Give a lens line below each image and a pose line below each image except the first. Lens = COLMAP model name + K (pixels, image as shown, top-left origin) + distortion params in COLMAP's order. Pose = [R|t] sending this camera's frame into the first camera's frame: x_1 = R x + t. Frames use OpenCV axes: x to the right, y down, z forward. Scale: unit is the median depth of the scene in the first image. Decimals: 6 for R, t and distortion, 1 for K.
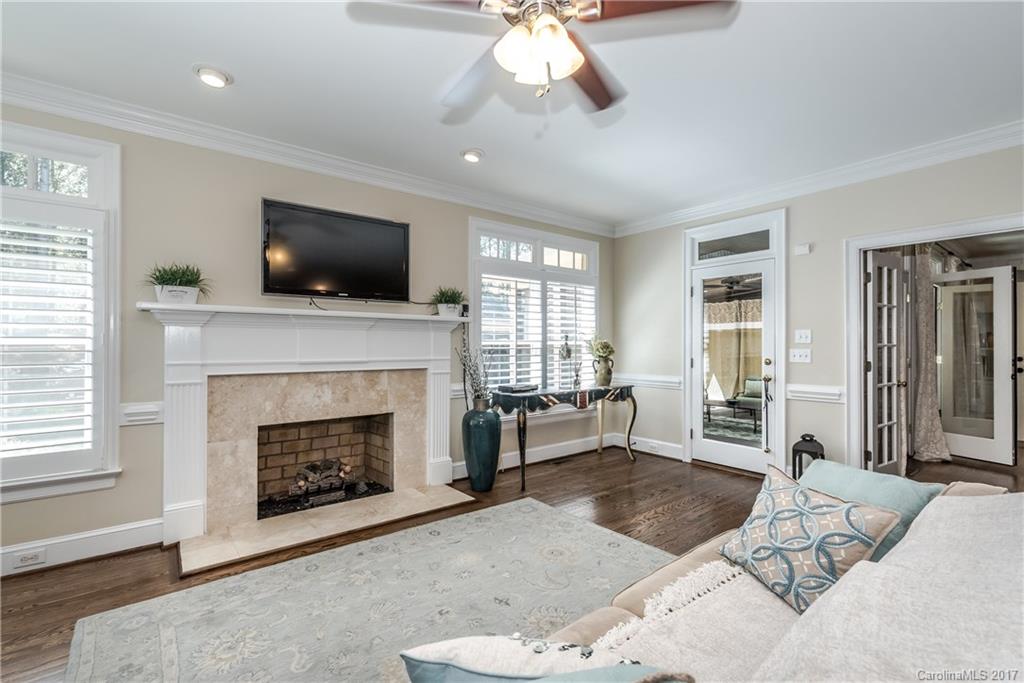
lens RADIAL K [[448.4, 0, 505.0], [0, 448.4, 342.3], [0, 0, 1]] dist [0.002925, -0.001004]
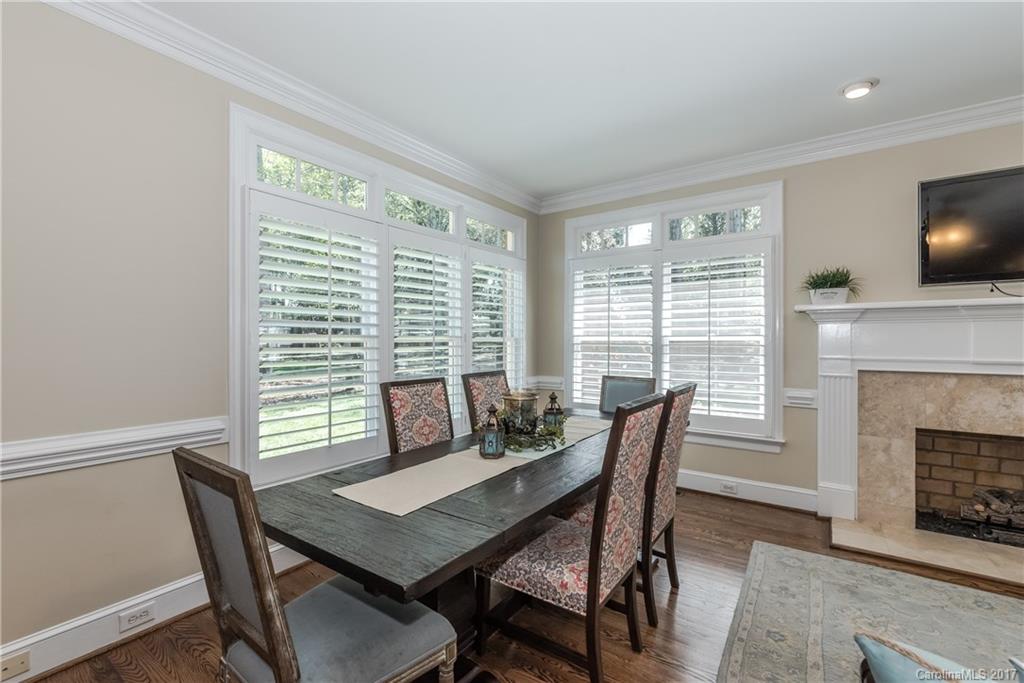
lens RADIAL K [[448.4, 0, 506.1], [0, 448.4, 340.7], [0, 0, 1]] dist [0.002925, -0.001004]
pose [[0.286488, -0.000526, -0.958084, 0.105357], [0.005457, 0.999985, 0.001083, -0.000494], [0.958068, -0.005539, 0.286486, -0.085641]]
